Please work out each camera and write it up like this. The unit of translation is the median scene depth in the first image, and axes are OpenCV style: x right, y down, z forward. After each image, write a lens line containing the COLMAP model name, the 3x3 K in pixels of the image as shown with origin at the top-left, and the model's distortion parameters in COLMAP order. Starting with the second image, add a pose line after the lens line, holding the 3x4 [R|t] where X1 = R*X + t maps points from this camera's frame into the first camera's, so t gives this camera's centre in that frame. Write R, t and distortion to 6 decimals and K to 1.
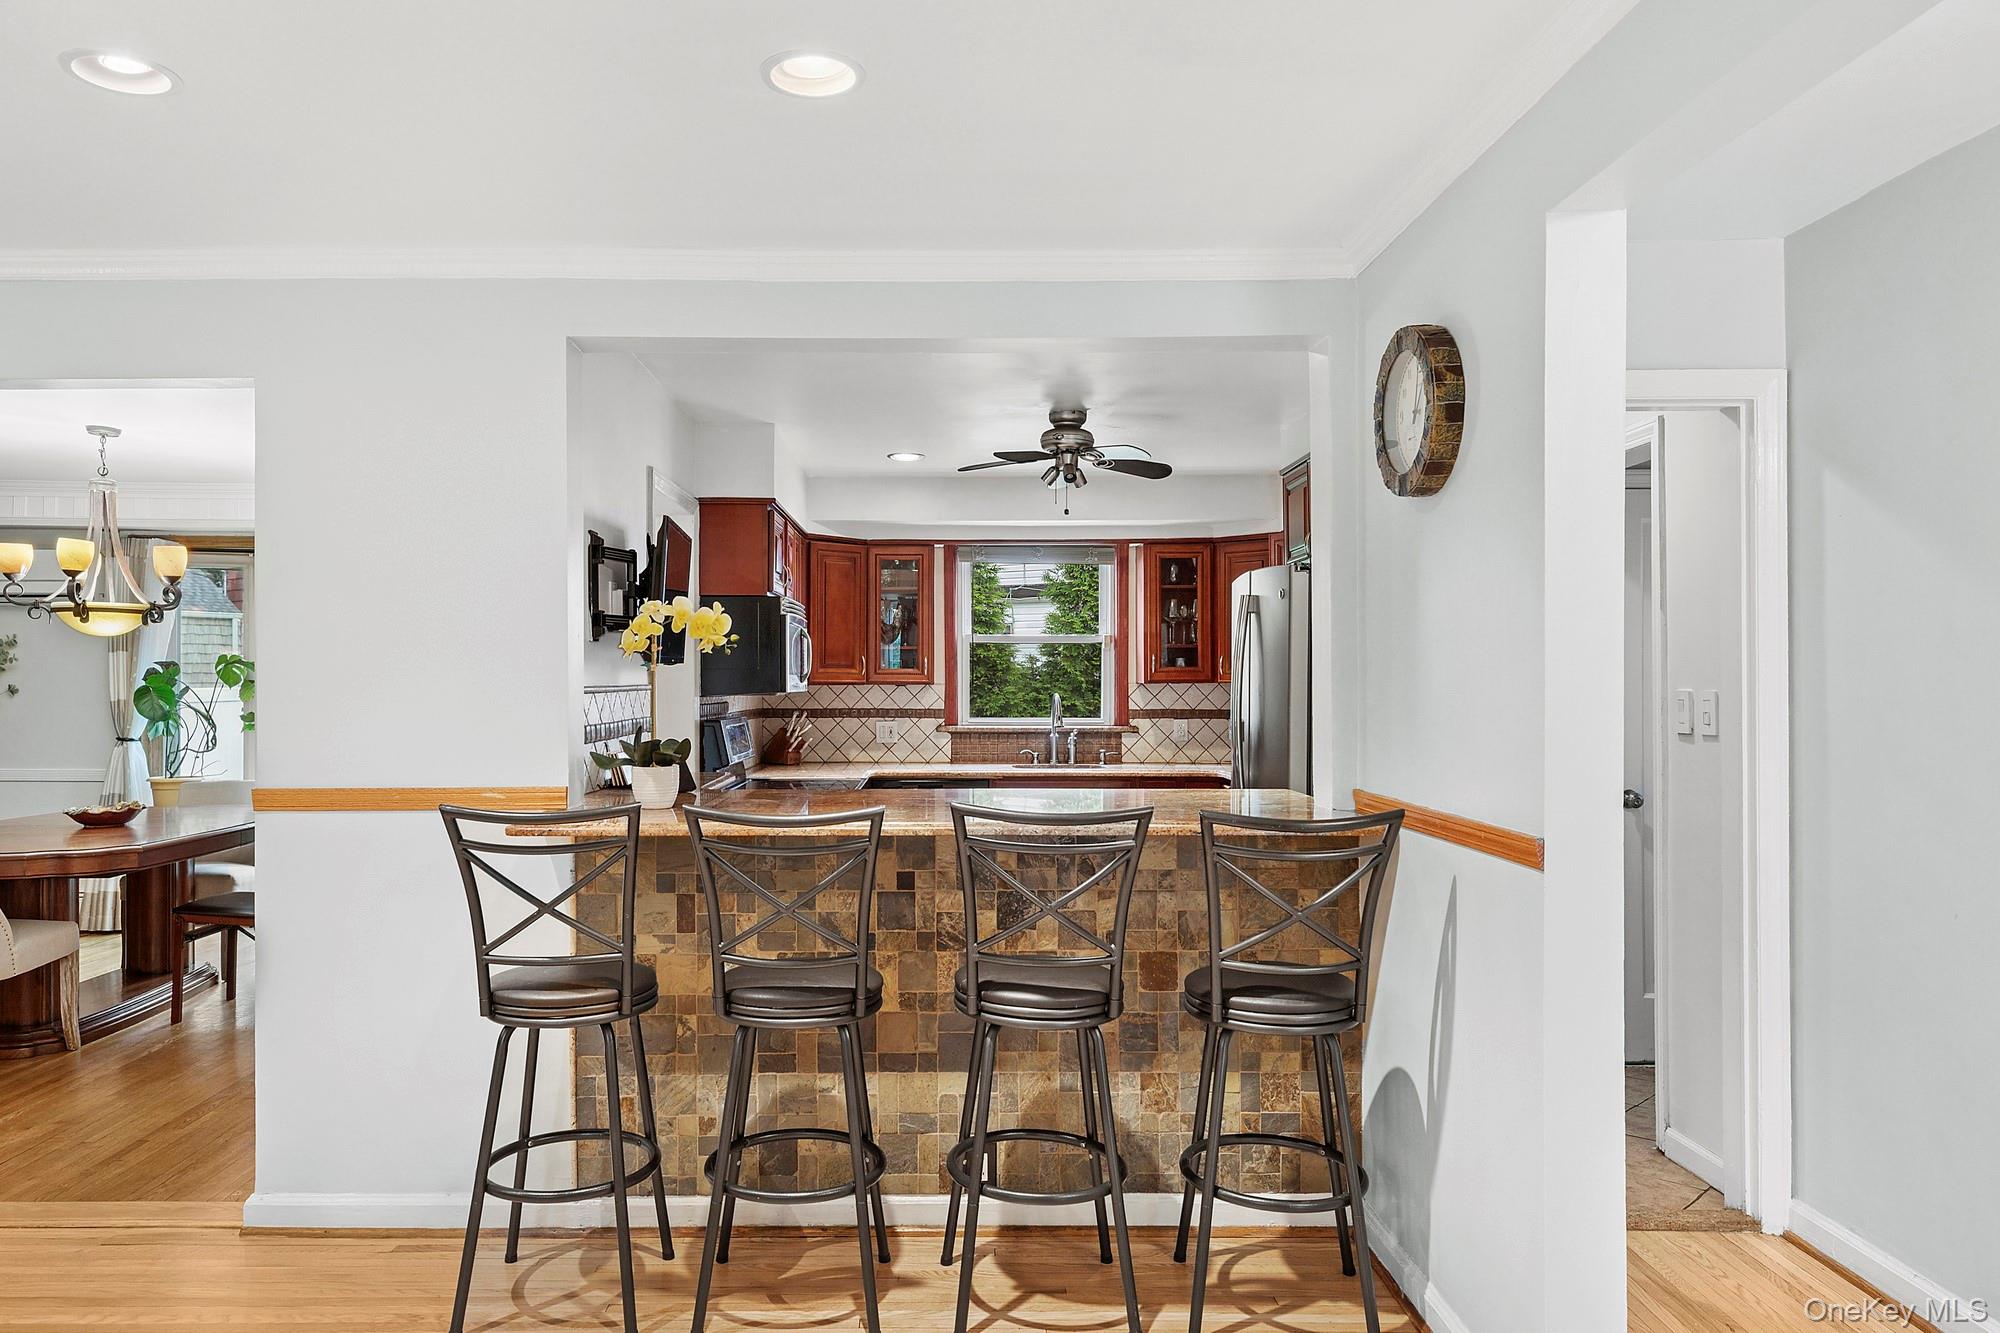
lens RADIAL K [[1333.7, 0, 1001.3], [0, 1333.7, 681.8], [0, 0, 1]] dist [0.006003, 0.000723]
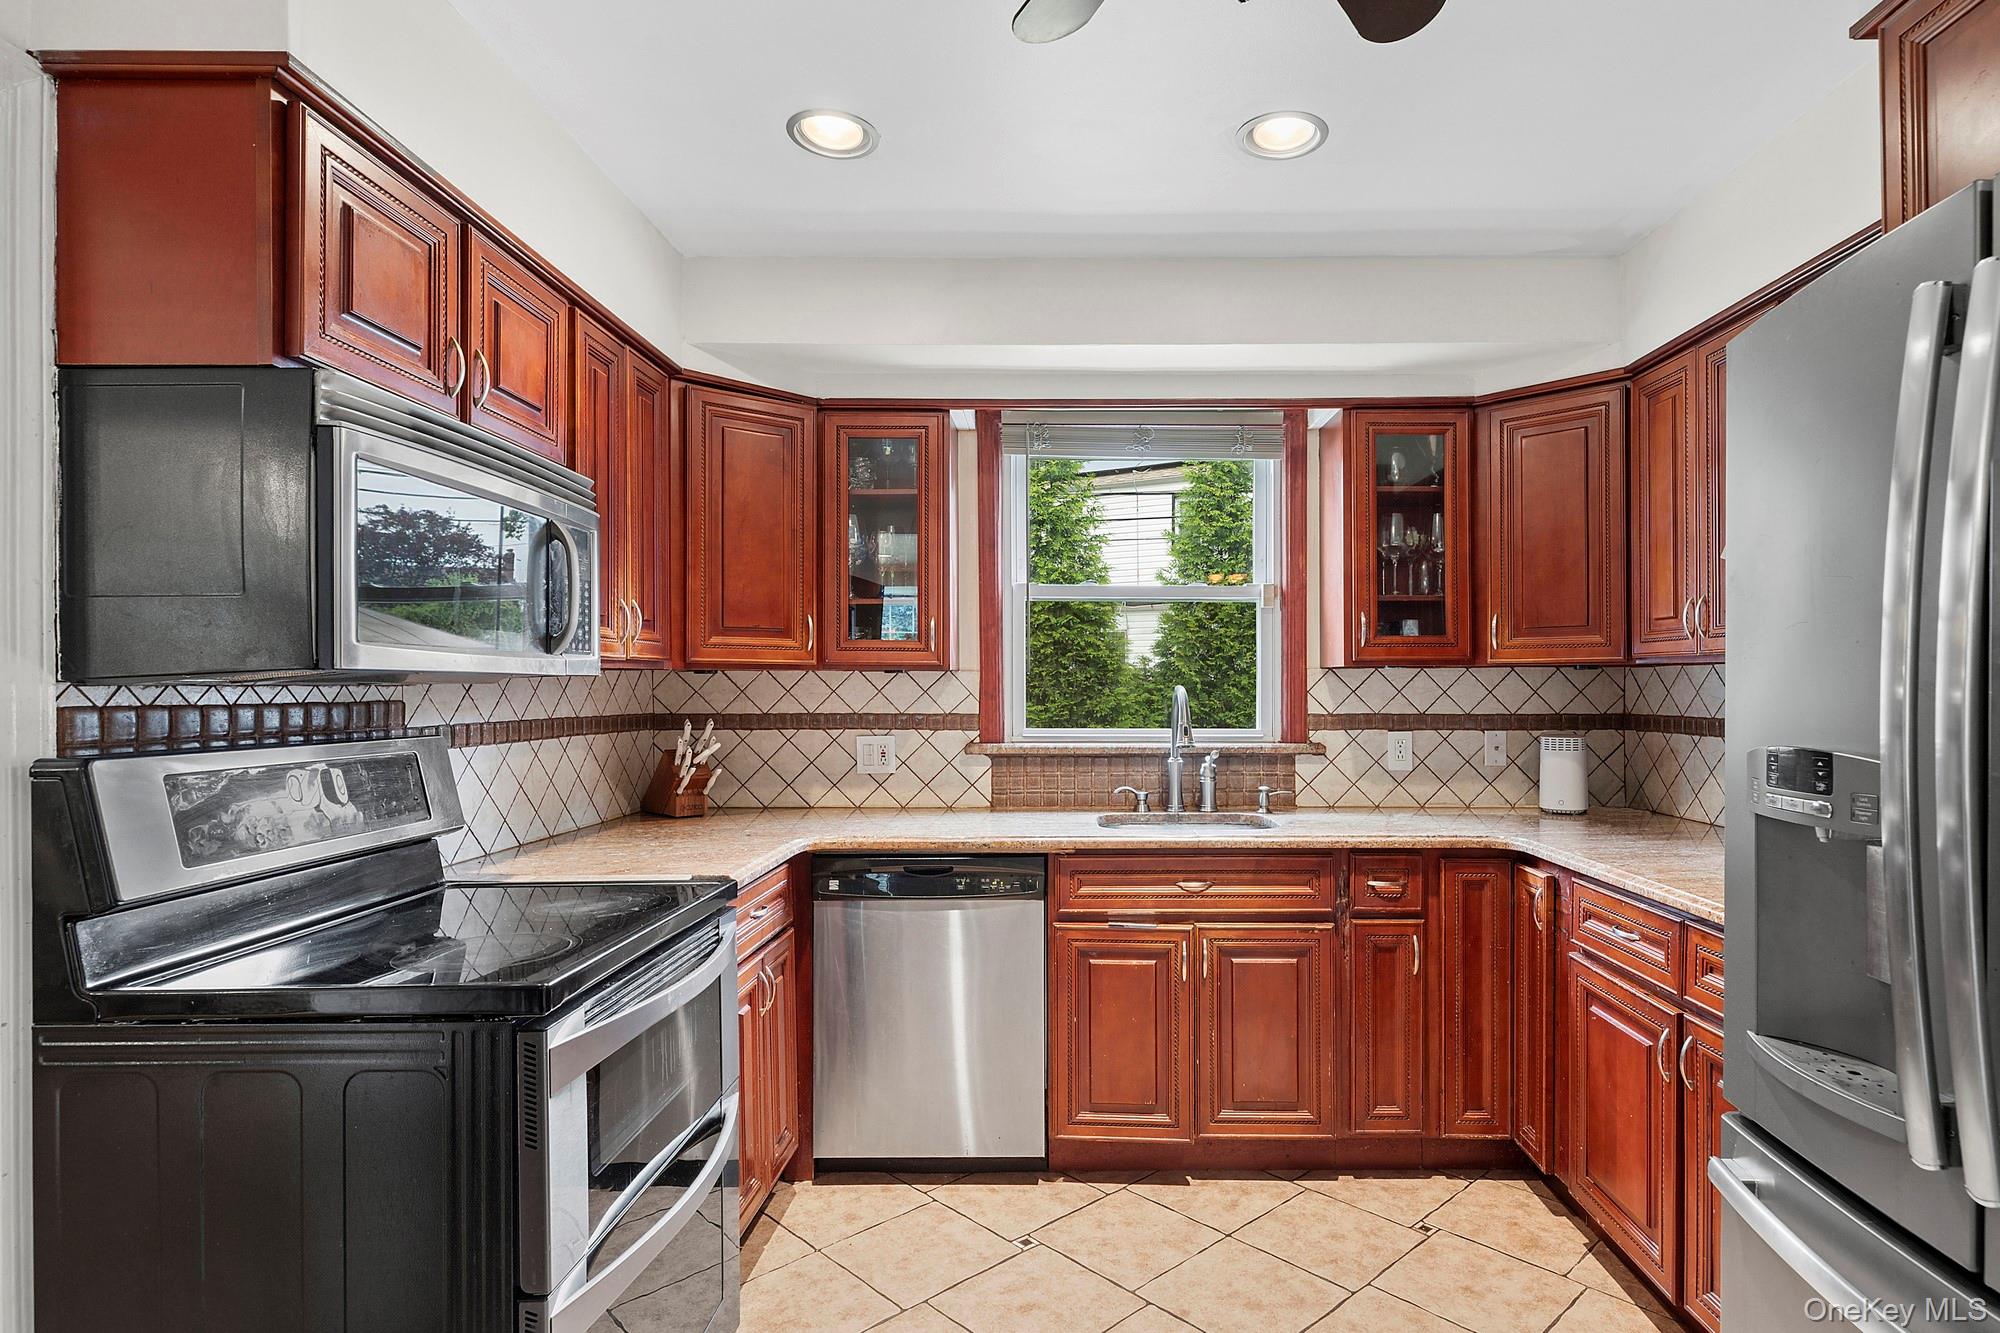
lens RADIAL K [[1045.4, 0, 965.5], [0, 1045.4, 695.8], [0, 0, 1]] dist [-0.007031, -0.000448]
pose [[0.988848, -0.002926, -0.148897, 0.017621], [0.004000, 0.999968, 0.006913, 0.009397], [0.148872, -0.007431, 0.988829, 0.550114]]
